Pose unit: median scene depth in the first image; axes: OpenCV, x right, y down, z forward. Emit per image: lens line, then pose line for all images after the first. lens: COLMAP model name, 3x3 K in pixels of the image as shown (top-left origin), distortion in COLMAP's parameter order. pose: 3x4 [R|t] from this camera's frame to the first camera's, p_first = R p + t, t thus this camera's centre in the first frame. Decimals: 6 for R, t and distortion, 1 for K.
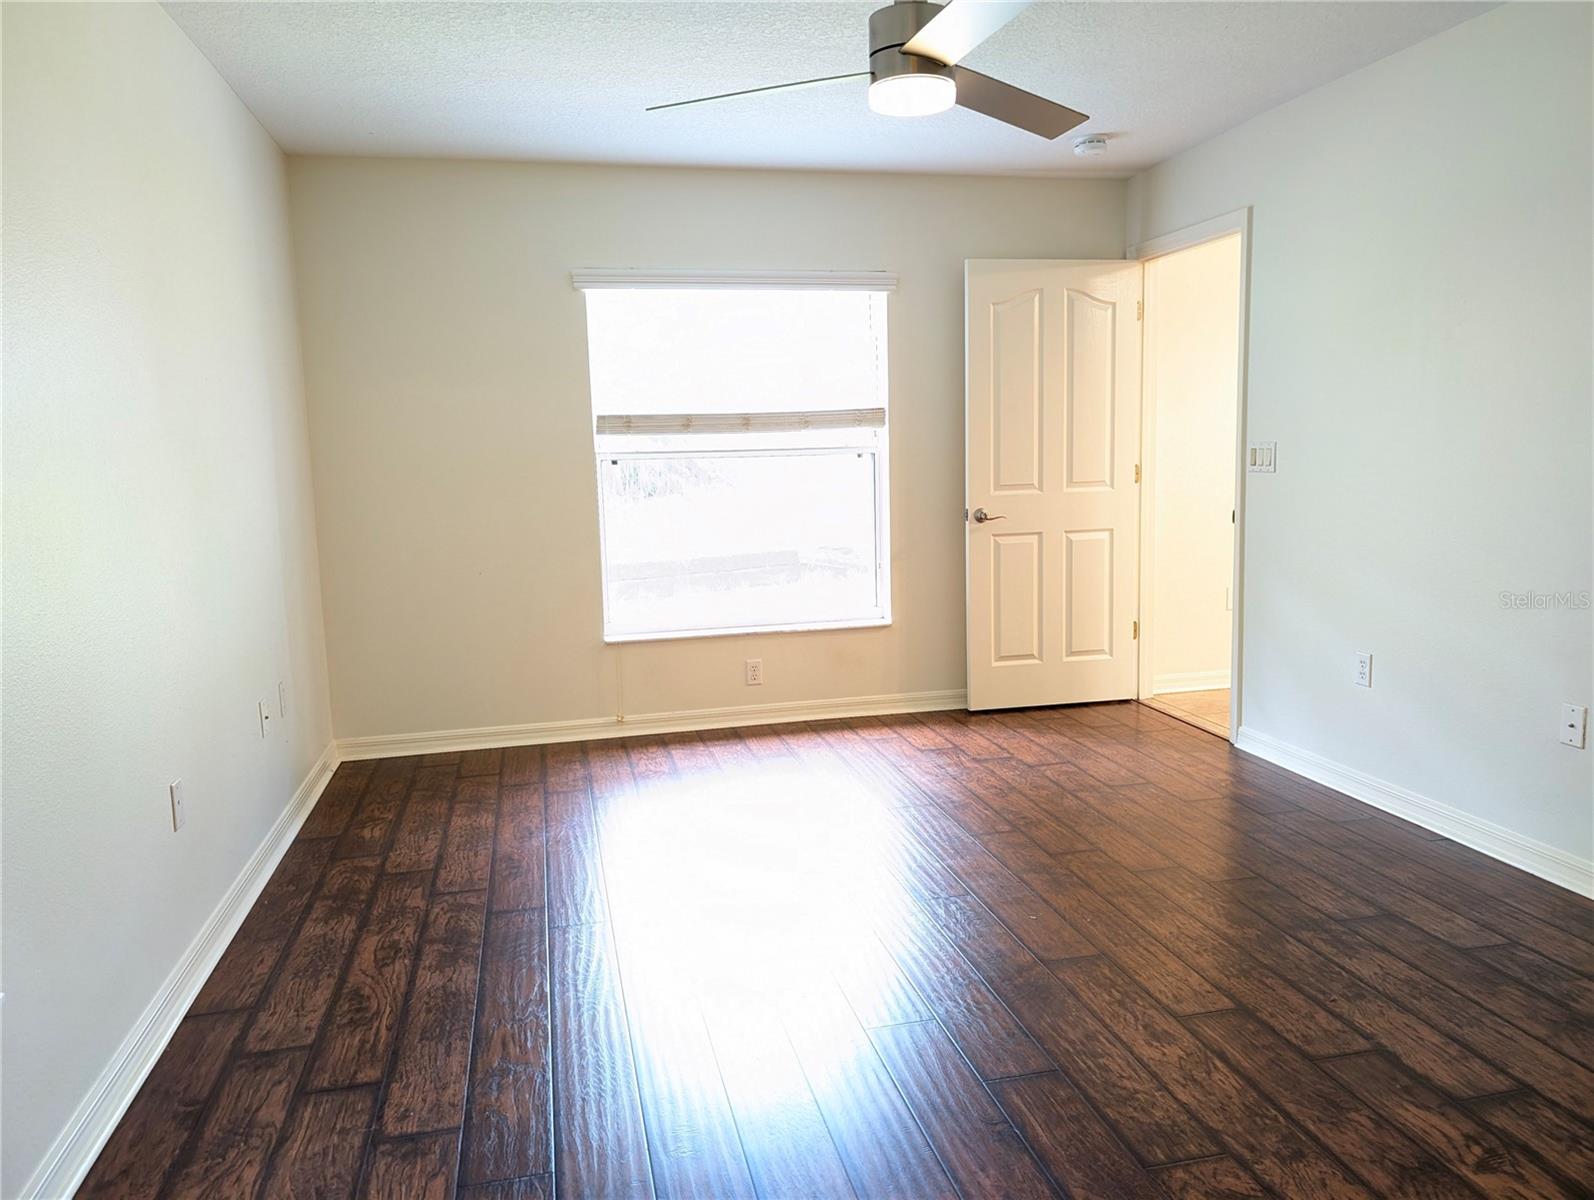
lens RADIAL K [[1147.2, 0, 807.3], [0, 1147.2, 600.0], [0, 0, 1]] dist [0.023479, -0.024356]
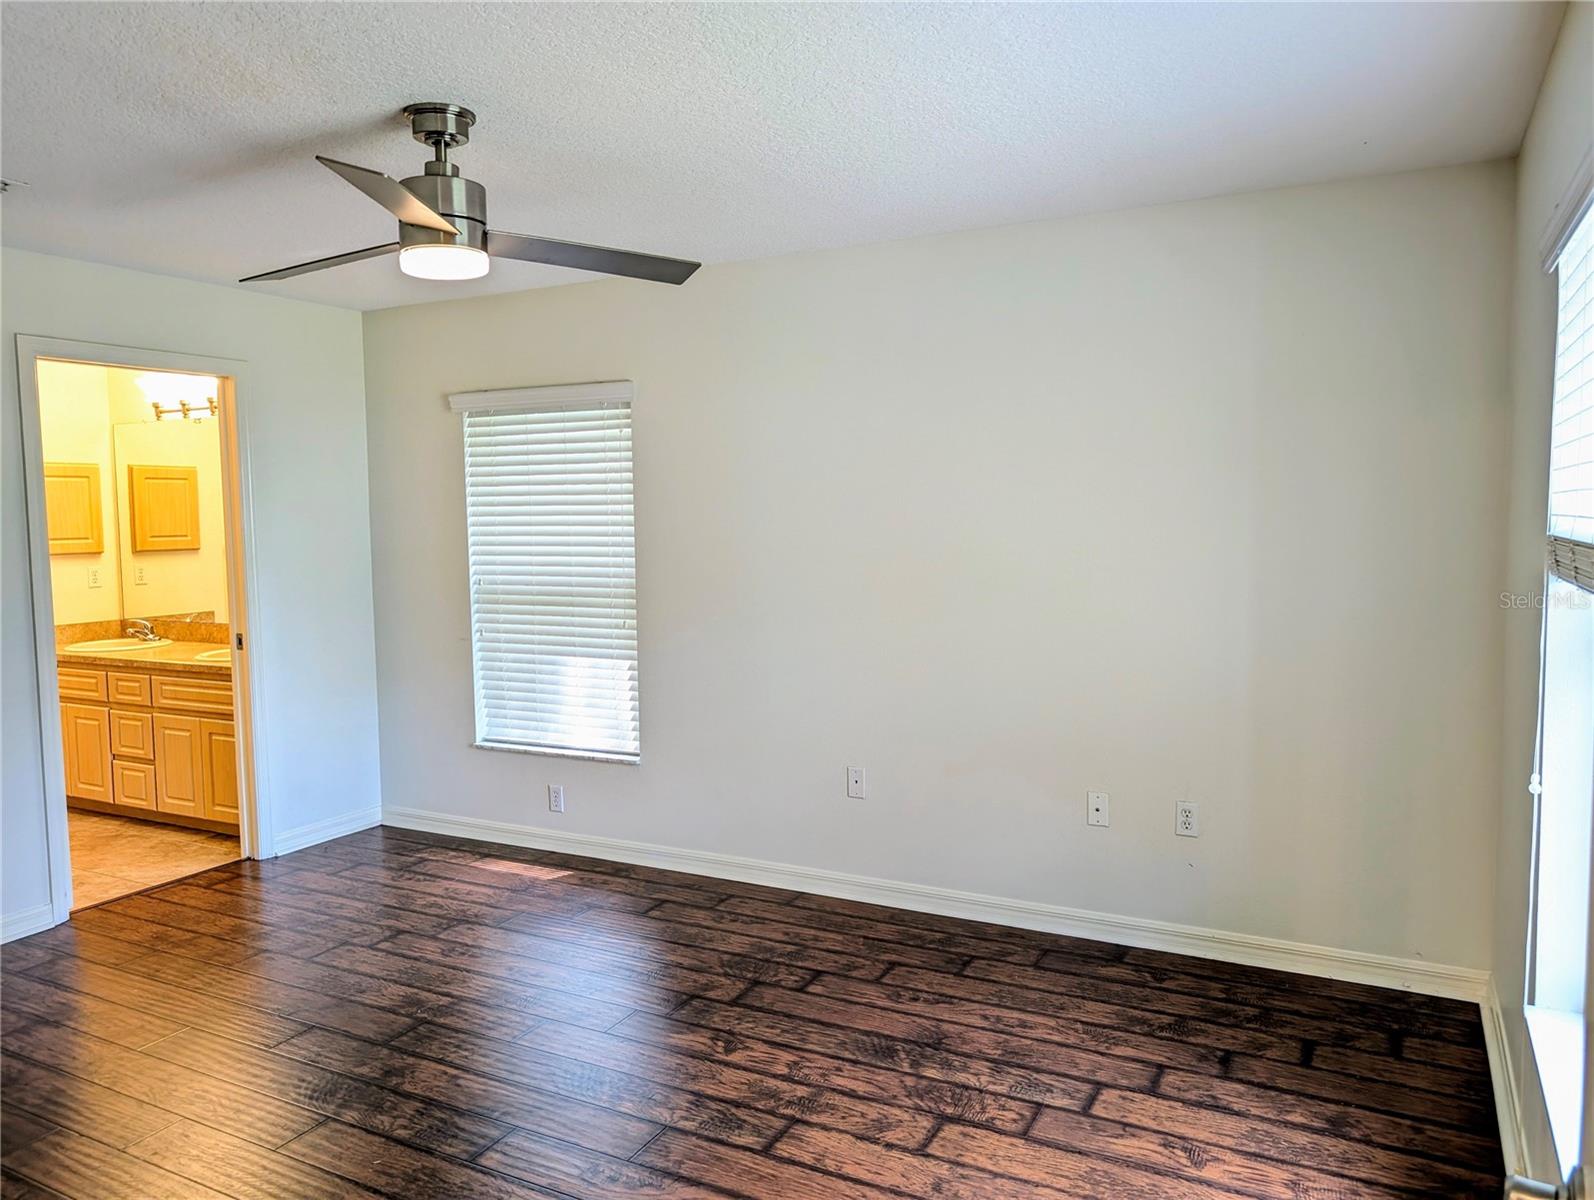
lens RADIAL K [[1147.2, 0, 760.4], [0, 1147.2, 613.3], [0, 0, 1]] dist [0.023479, -0.024356]
pose [[-0.671926, 0.107380, -0.732793, 0.575798], [-0.066075, 0.976796, 0.203723, -0.312146], [0.737665, 0.185306, -0.649240, 1.655778]]
